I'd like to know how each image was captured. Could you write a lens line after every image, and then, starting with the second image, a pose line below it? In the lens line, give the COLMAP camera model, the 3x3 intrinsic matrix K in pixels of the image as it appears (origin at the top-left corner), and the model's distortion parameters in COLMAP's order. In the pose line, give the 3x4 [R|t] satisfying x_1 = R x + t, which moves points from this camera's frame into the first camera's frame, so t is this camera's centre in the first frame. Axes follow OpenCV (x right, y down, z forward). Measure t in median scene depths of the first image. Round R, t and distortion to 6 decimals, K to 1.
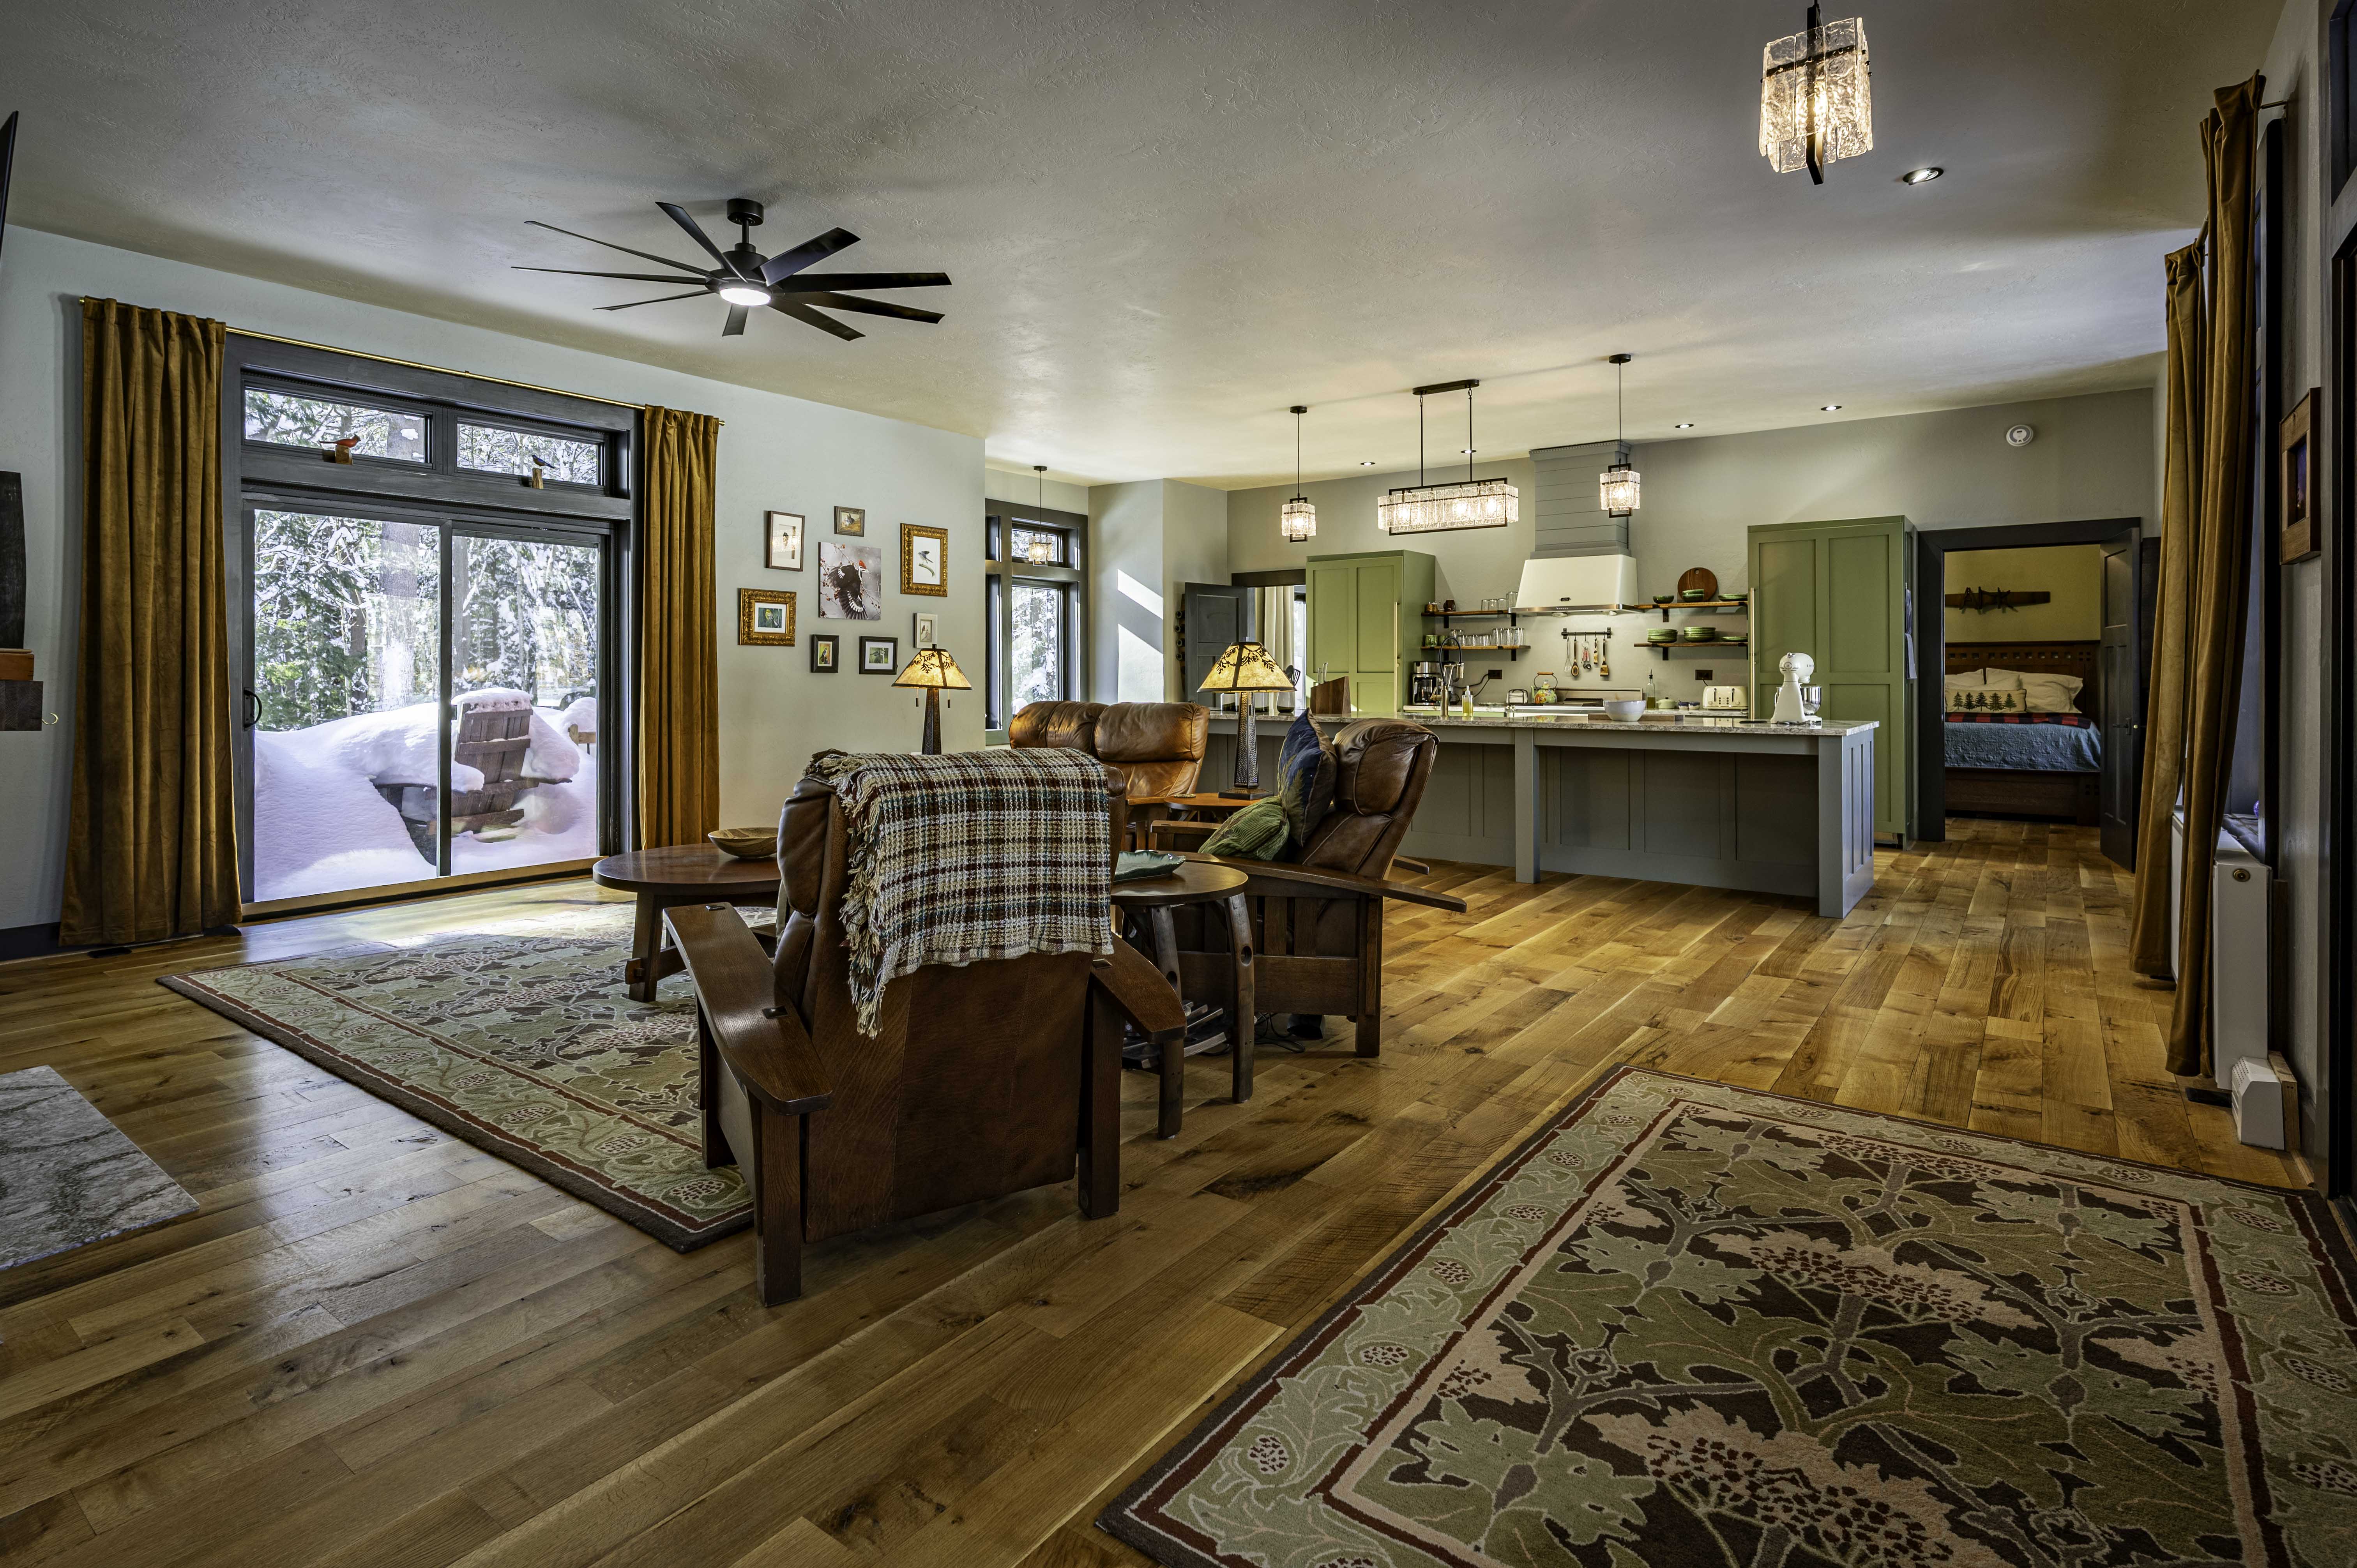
lens RADIAL K [[1161.2, 0, 1180.3], [0, 1161.2, 658.3], [0, 0, 1]] dist [-0.004896, 0.002972]
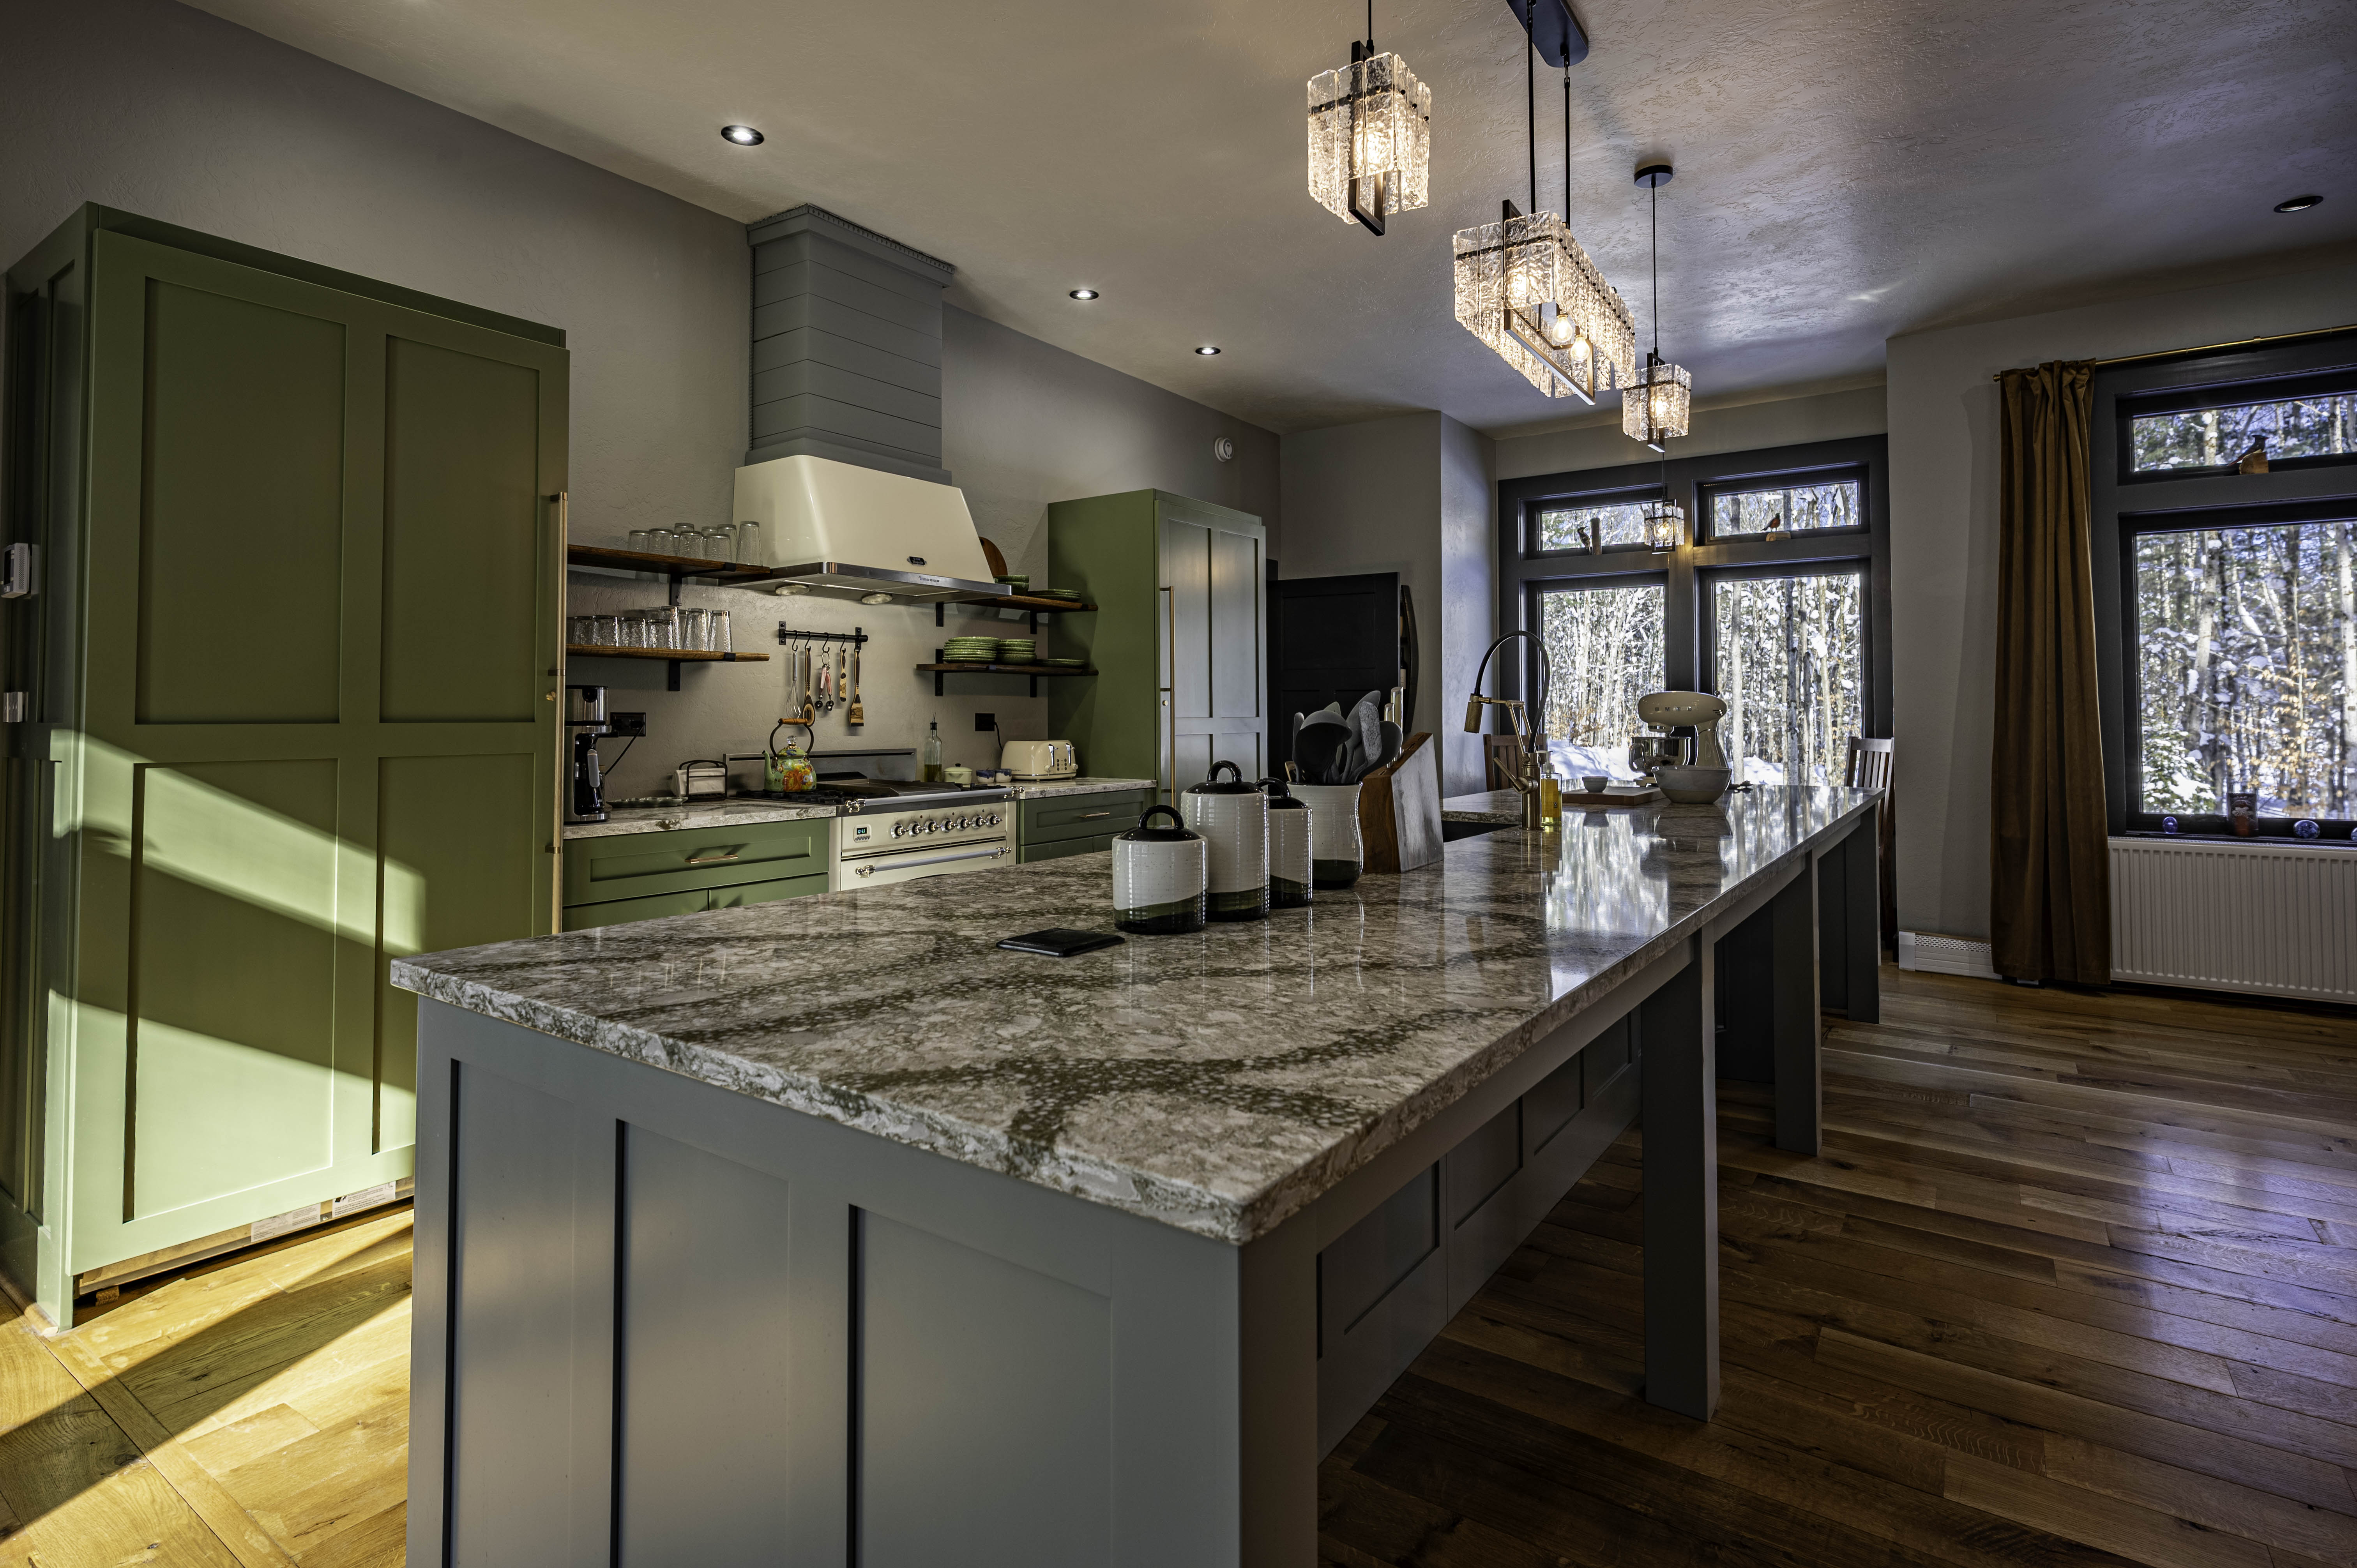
lens RADIAL K [[1161.2, 0, 1165.2], [0, 1161.2, 684.0], [0, 0, 1]] dist [-0.004896, 0.002972]
pose [[-0.037357, 0.027278, 0.998930, -0.136595], [-0.012016, 0.999543, -0.027744, 0.010047], [-0.999230, -0.013039, -0.037012, 0.923452]]
